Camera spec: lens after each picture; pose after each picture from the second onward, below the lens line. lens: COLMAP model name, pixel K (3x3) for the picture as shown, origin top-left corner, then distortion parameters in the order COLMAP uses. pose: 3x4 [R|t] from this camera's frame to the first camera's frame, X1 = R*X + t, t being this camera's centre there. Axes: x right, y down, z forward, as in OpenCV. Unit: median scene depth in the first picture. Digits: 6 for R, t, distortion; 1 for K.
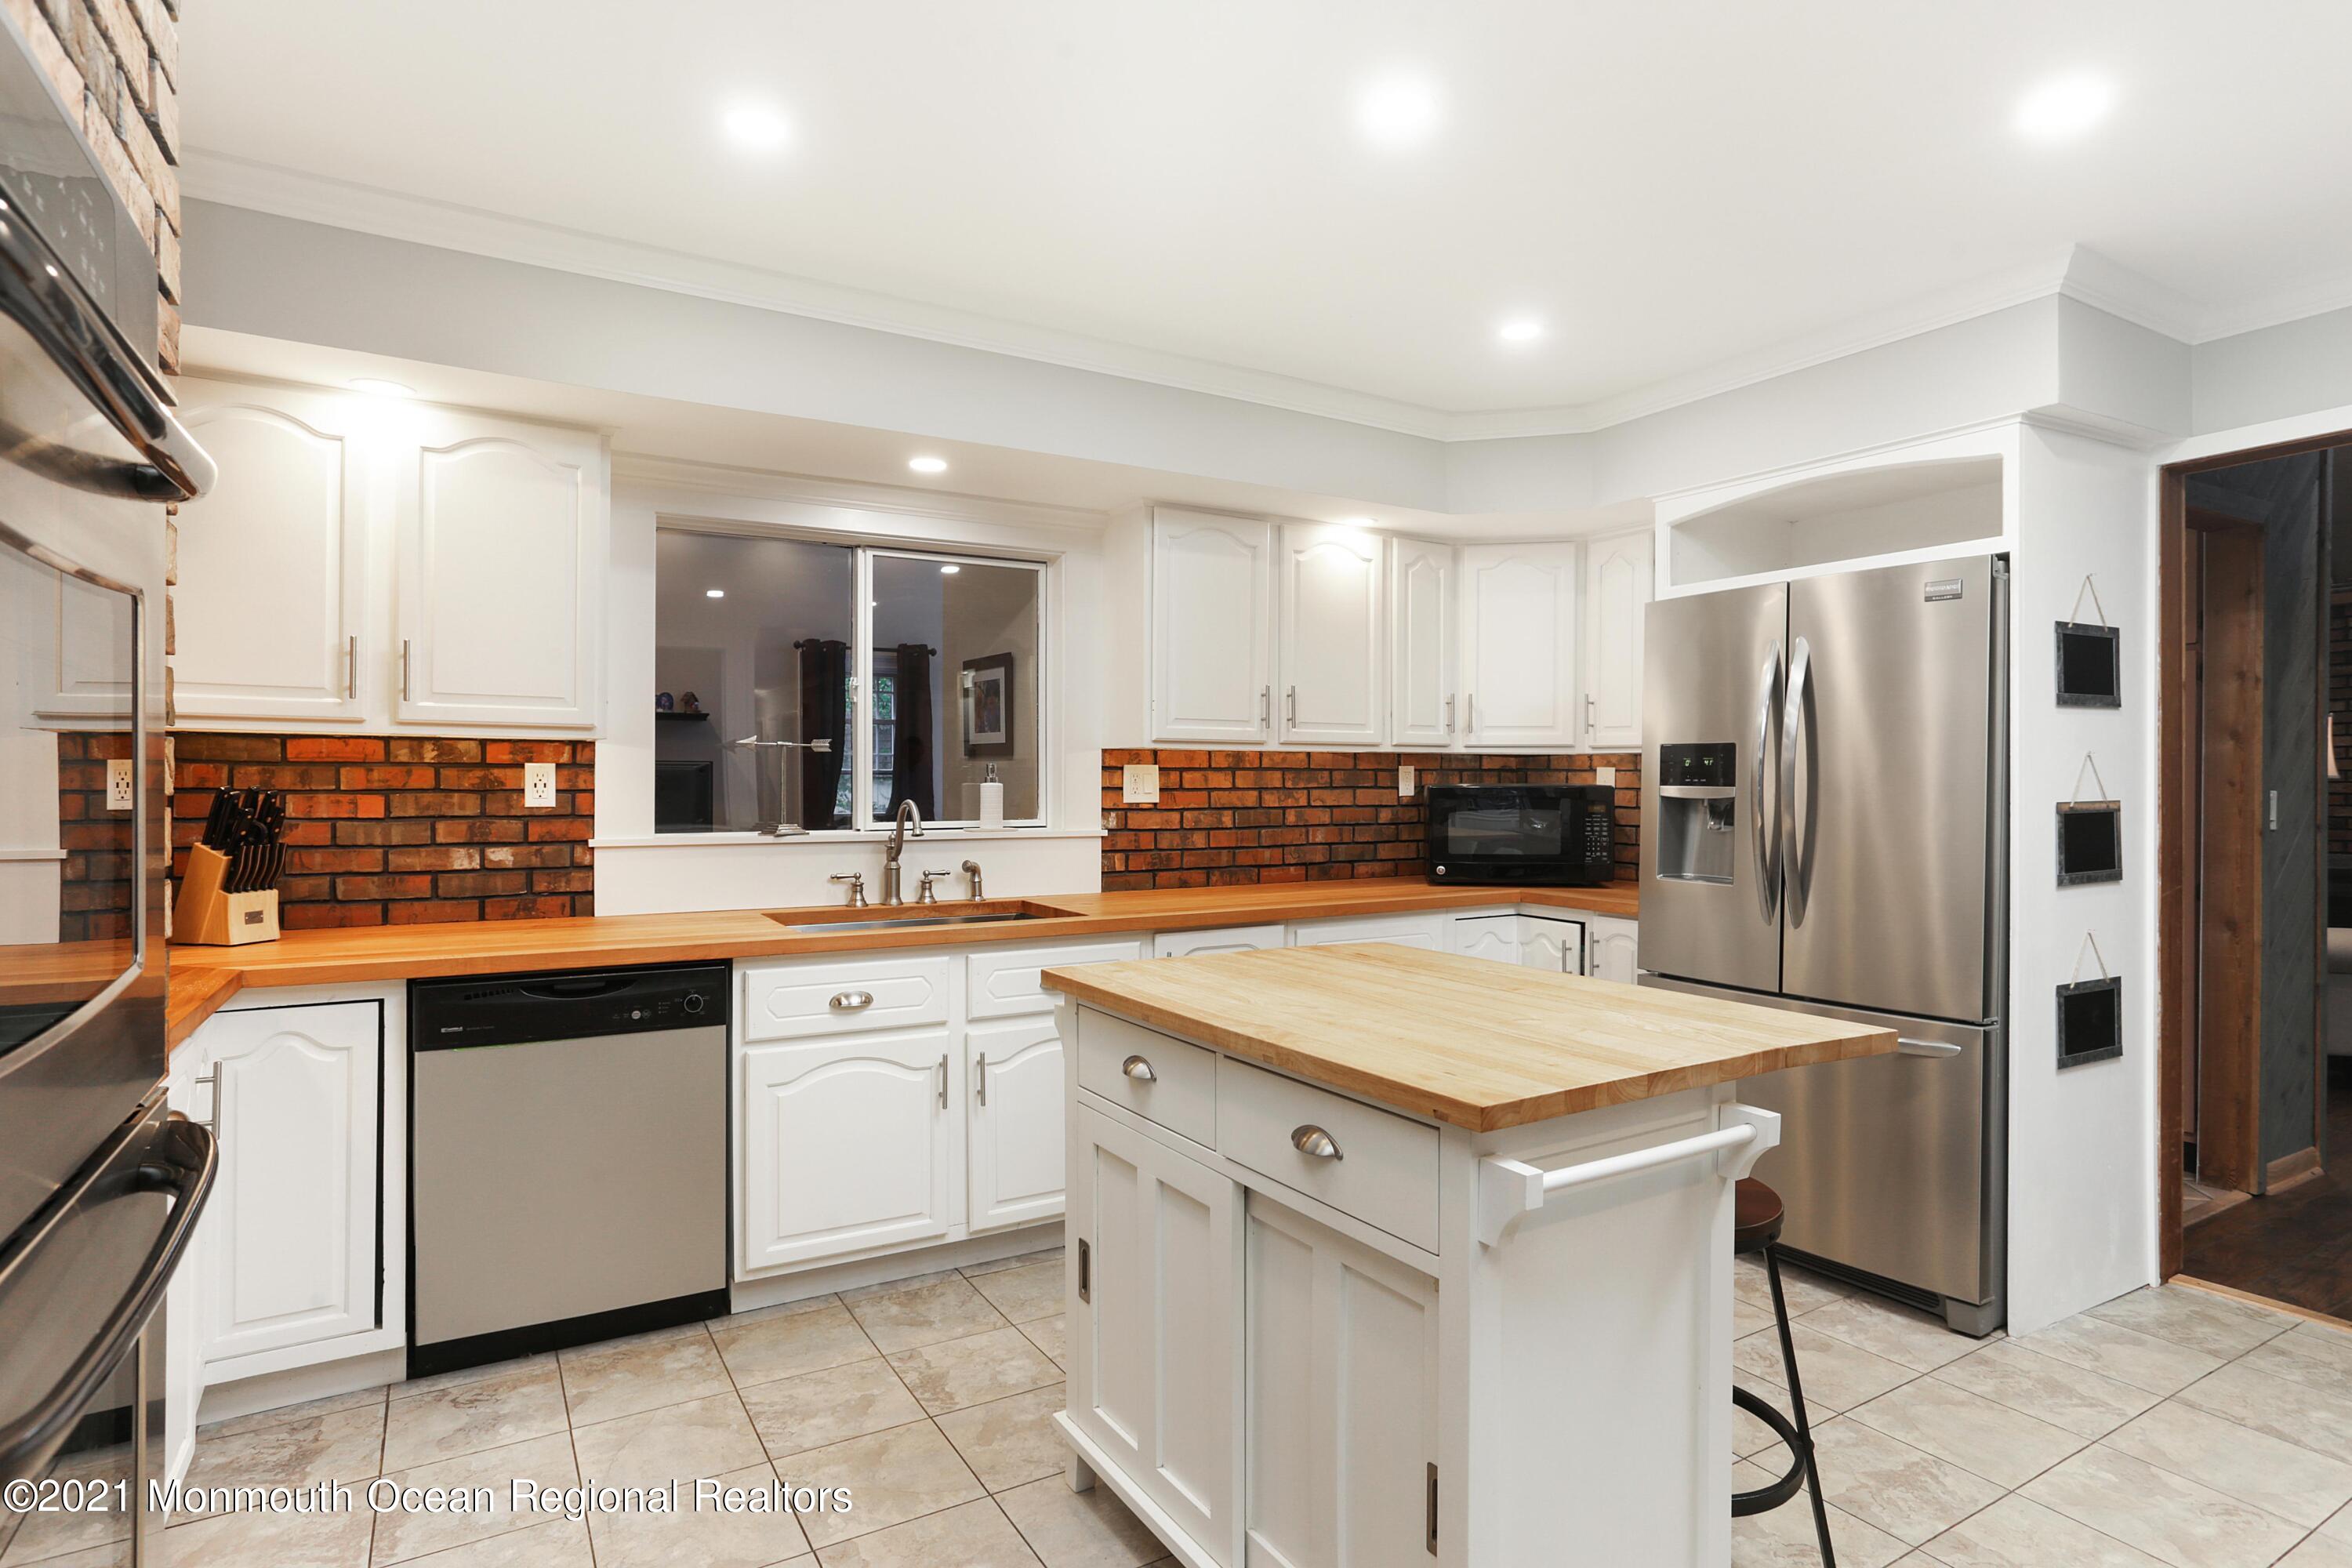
lens RADIAL K [[1204.8, 0, 1181.5], [0, 1204.8, 786.4], [0, 0, 1]] dist [-0.001983, 0.012497]
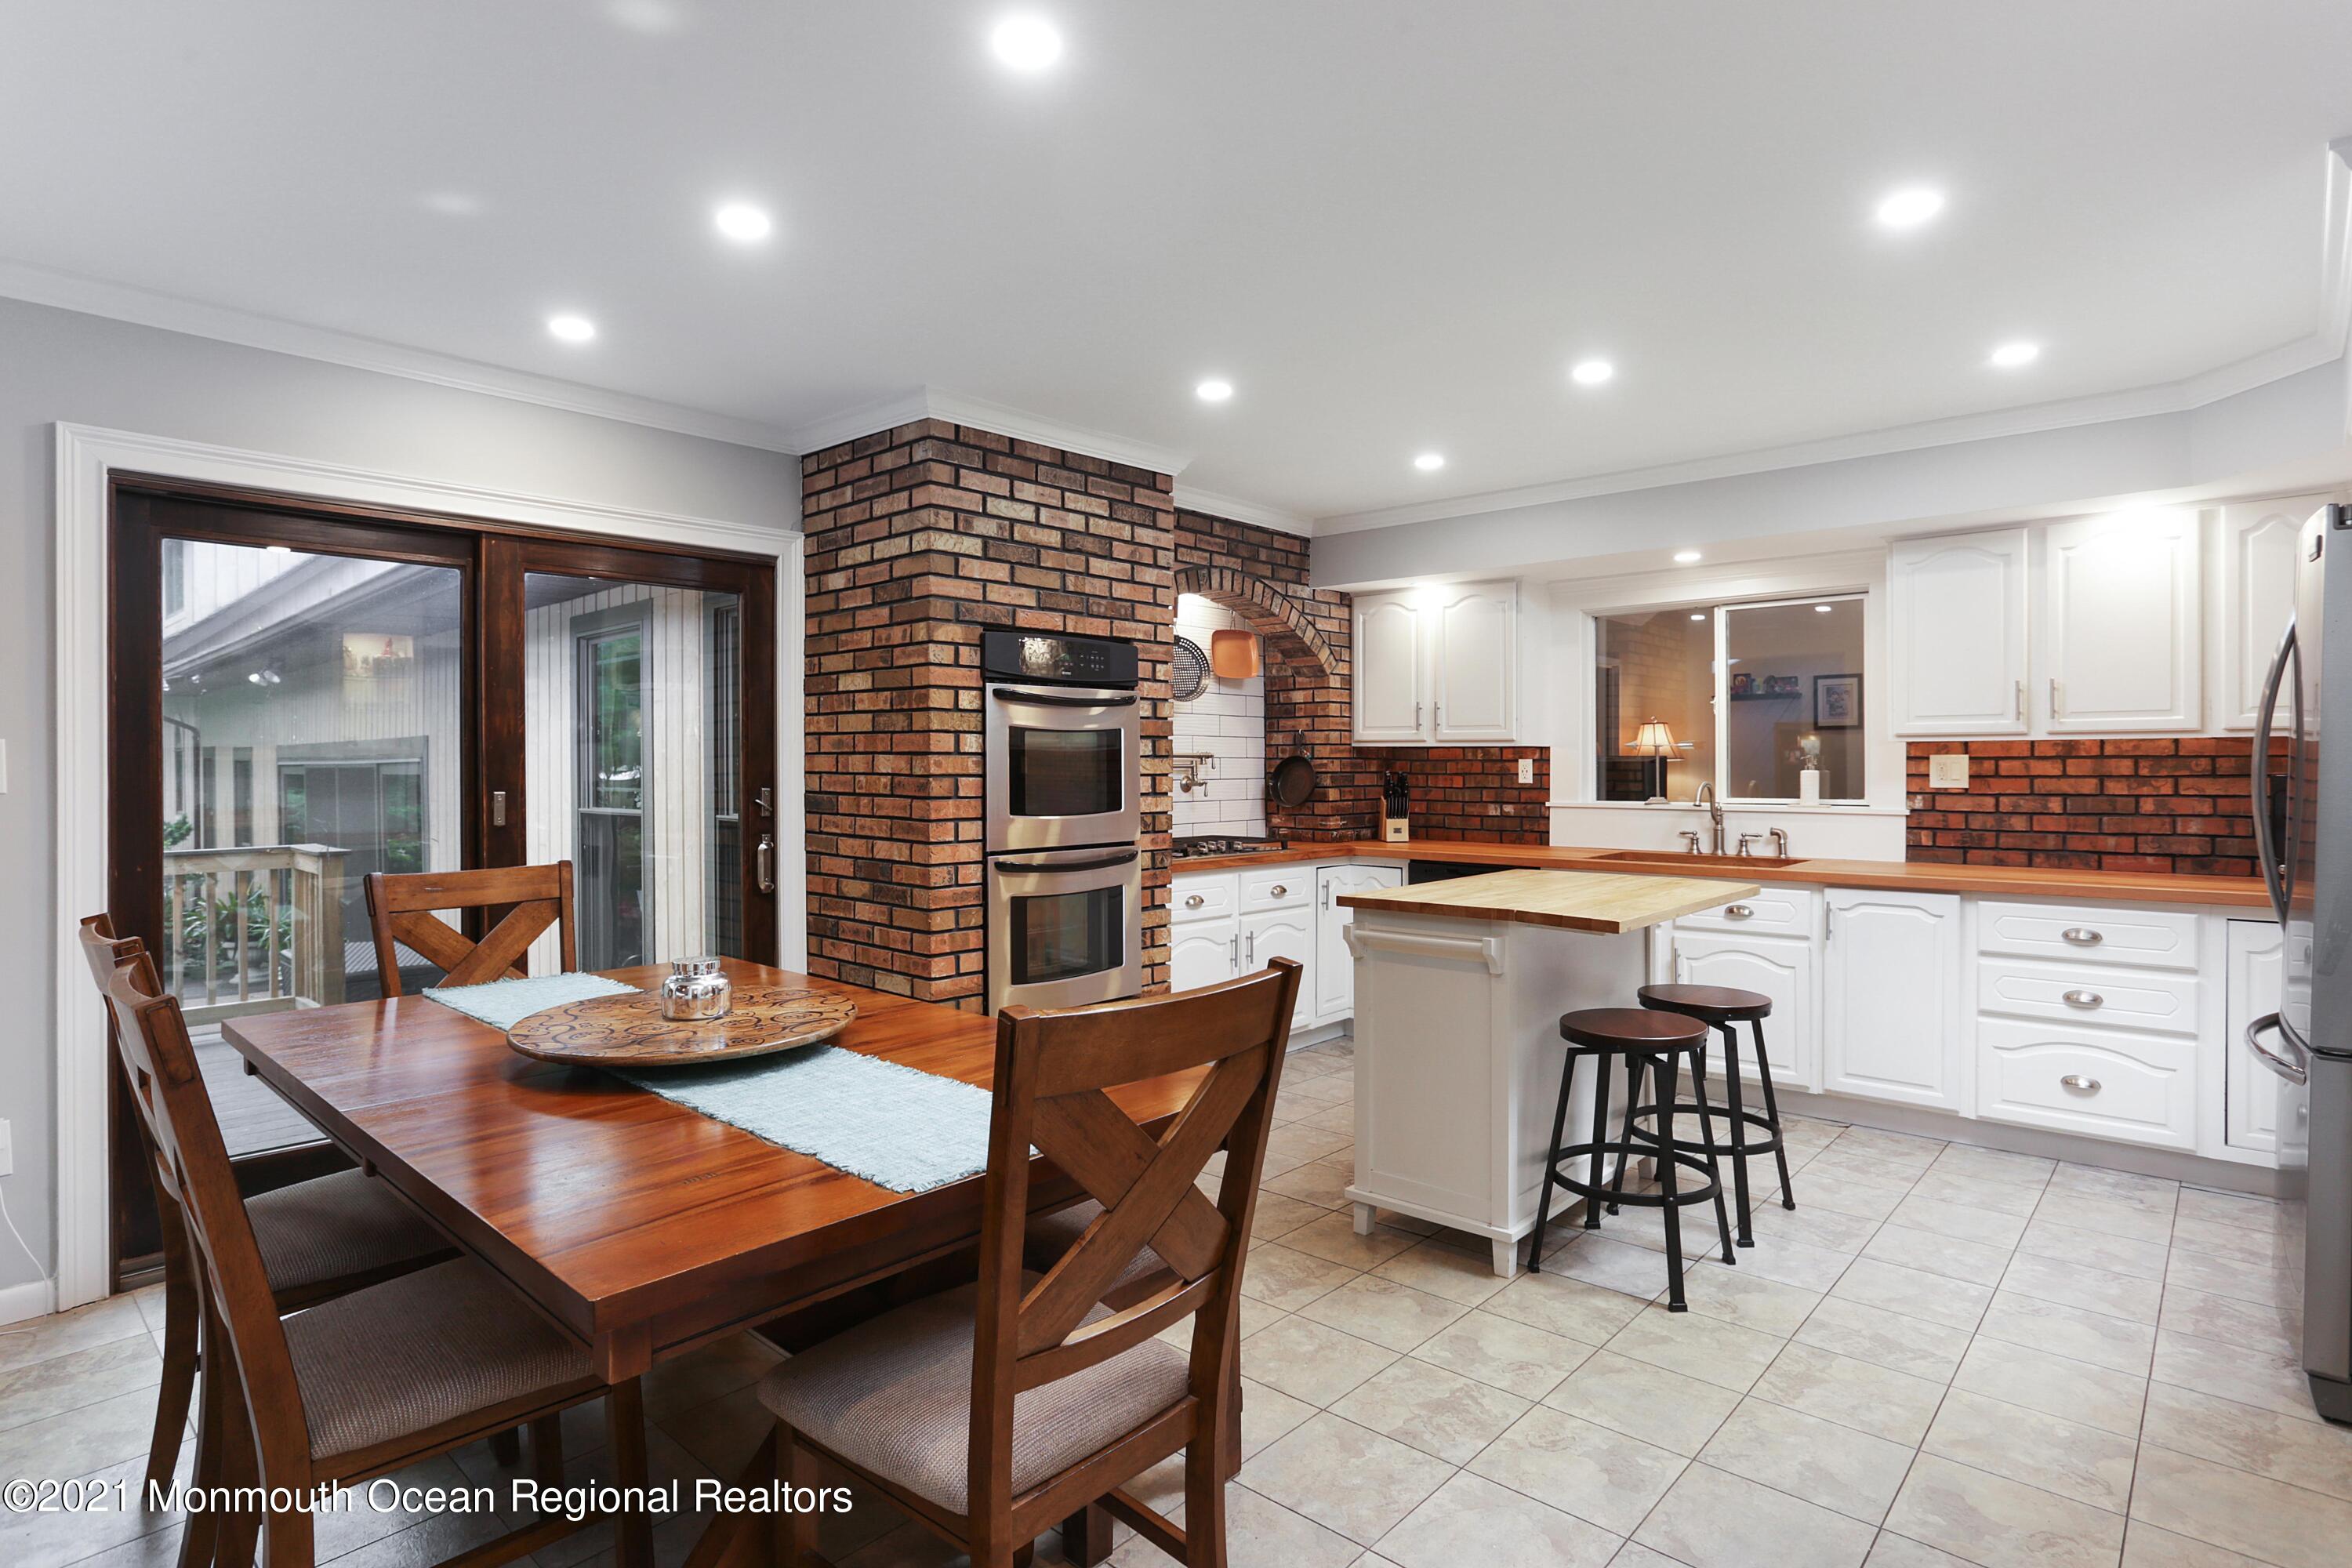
lens RADIAL K [[1204.8, 0, 1323.7], [0, 1204.8, 770.4], [0, 0, 1]] dist [-0.001983, 0.012497]
pose [[0.393758, 0.000549, -0.919214, 0.799510], [-0.004573, 0.999989, -0.001361, 0.001366], [0.919203, 0.004739, 0.393757, -0.000732]]
